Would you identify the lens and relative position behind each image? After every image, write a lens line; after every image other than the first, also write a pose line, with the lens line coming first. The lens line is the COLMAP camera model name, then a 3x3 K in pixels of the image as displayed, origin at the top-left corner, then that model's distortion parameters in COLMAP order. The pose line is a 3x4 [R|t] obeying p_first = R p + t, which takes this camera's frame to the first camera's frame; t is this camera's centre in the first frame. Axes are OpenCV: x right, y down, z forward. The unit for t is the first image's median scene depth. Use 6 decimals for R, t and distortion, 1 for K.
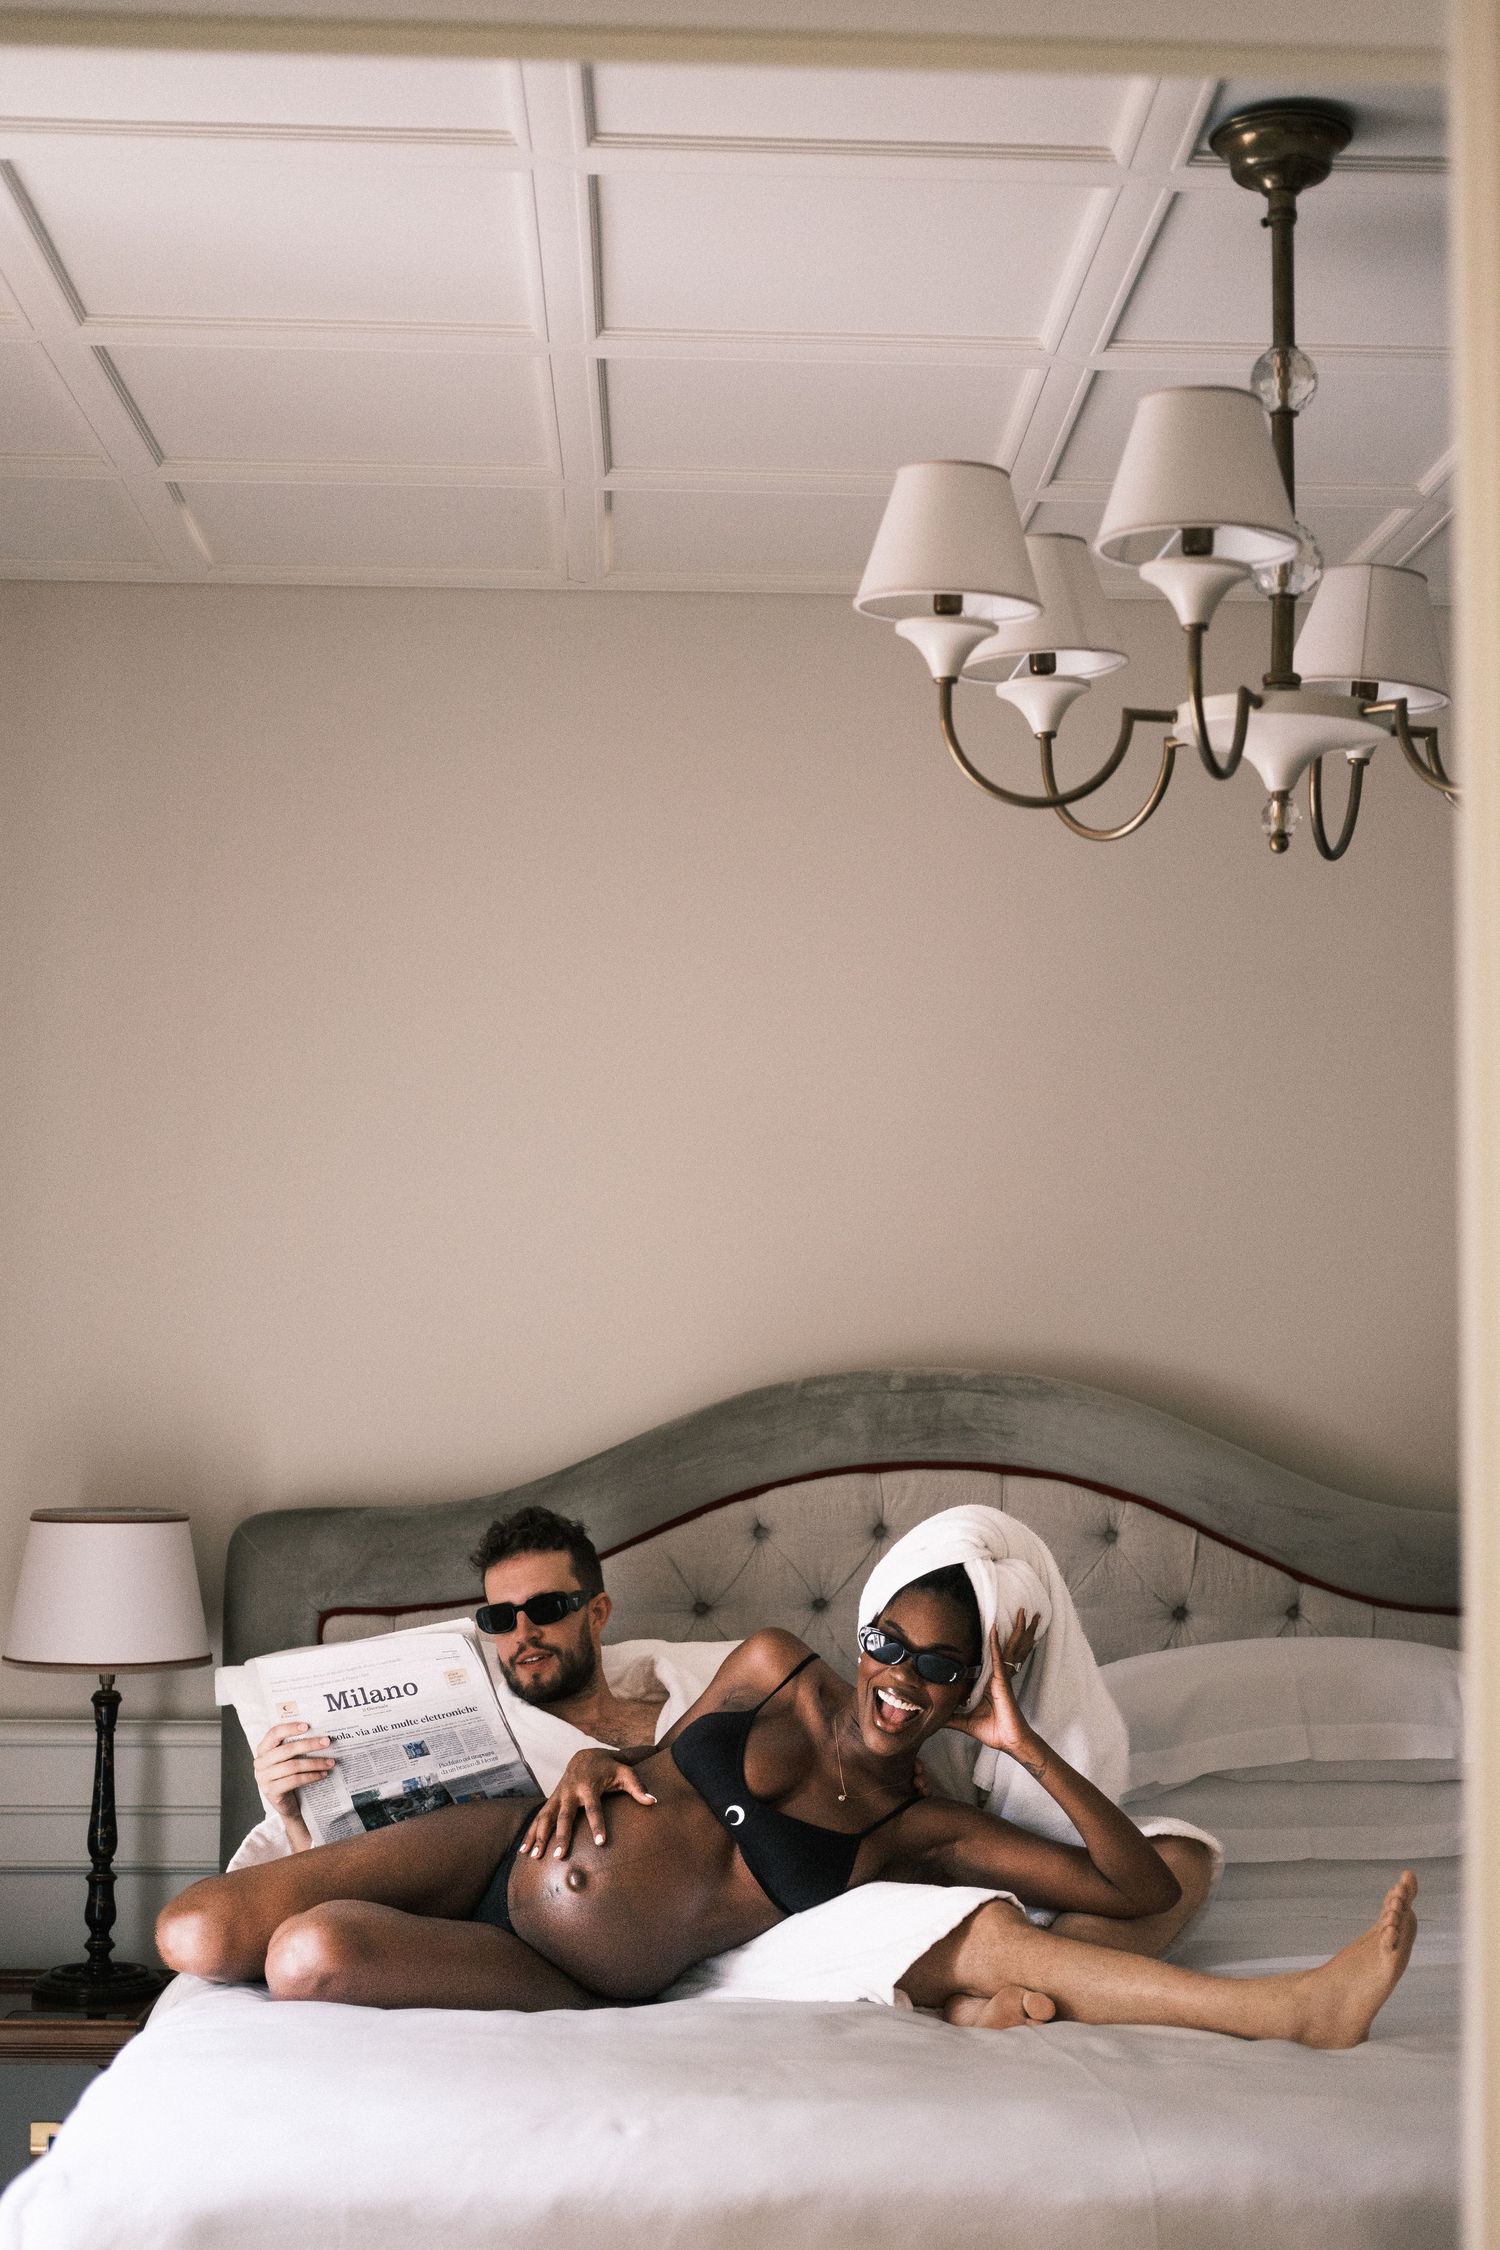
lens RADIAL K [[3431.1, 0, 736.1], [0, 3431.1, 1138.0], [0, 0, 1]] dist [-0.077571, 0.000000]
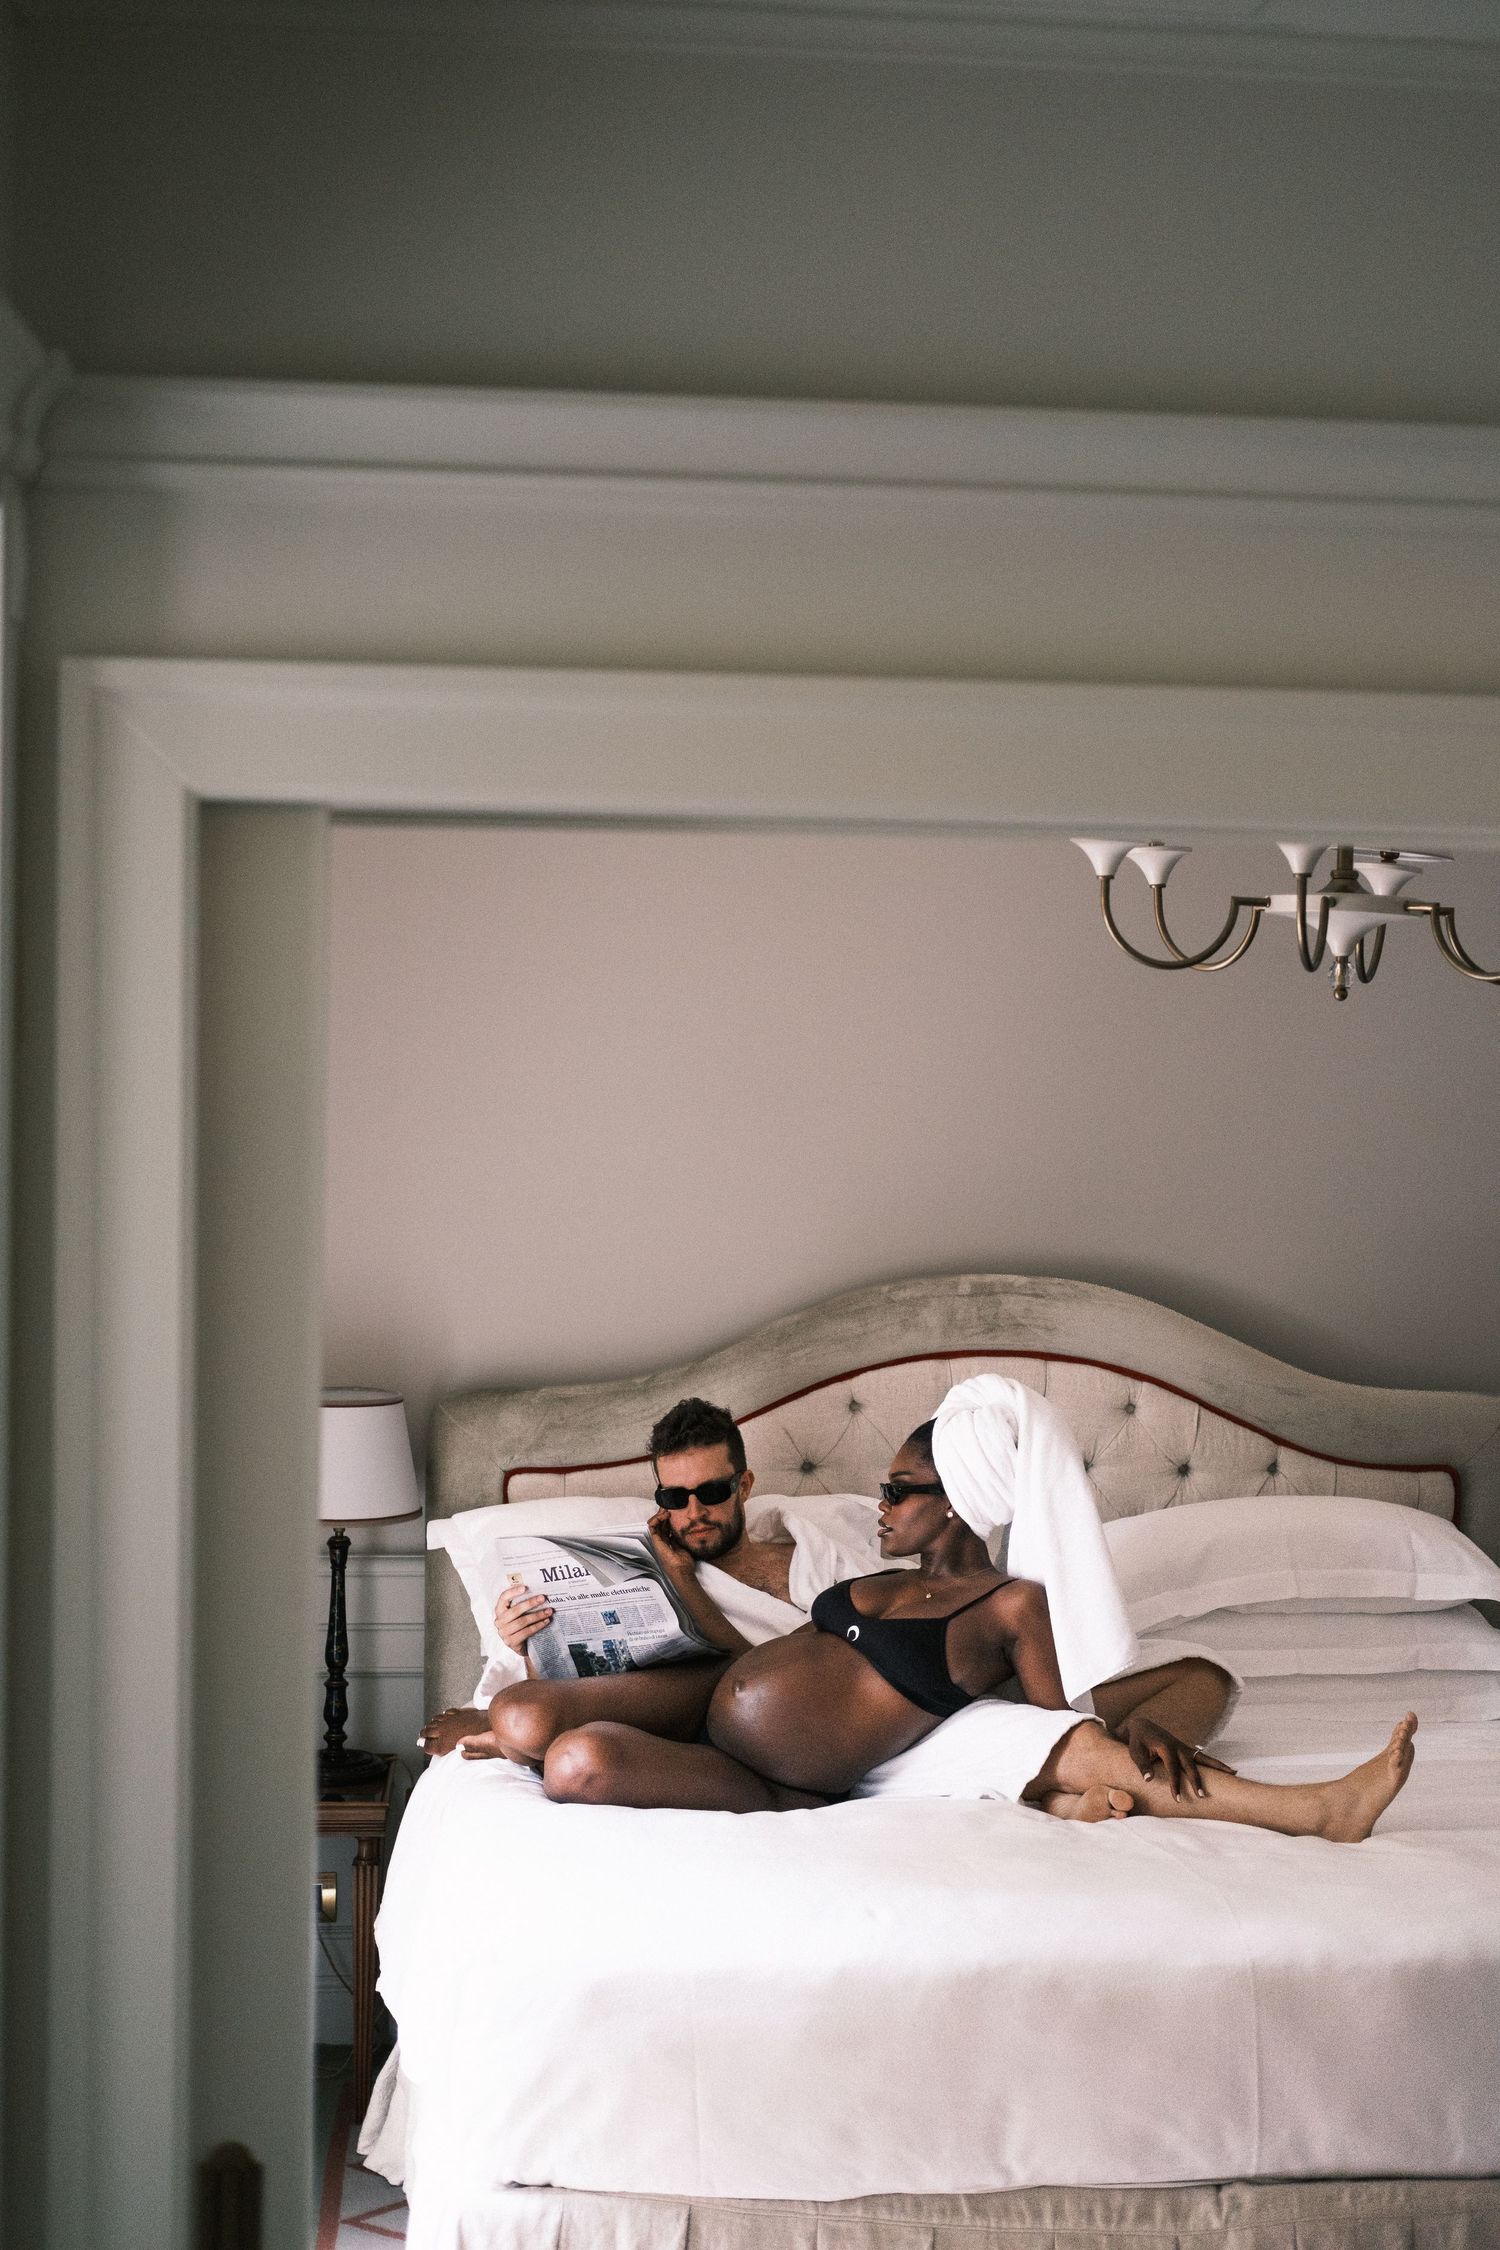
lens RADIAL K [[3431.1, 0, 762.2], [0, 3431.1, 1113.6], [0, 0, 1]] dist [-0.077571, 0.000000]
pose [[0.998103, 0.004623, 0.061394, -0.109213], [-0.010301, 0.995661, 0.092483, -0.112772], [-0.060701, -0.092940, 0.993820, -0.248706]]
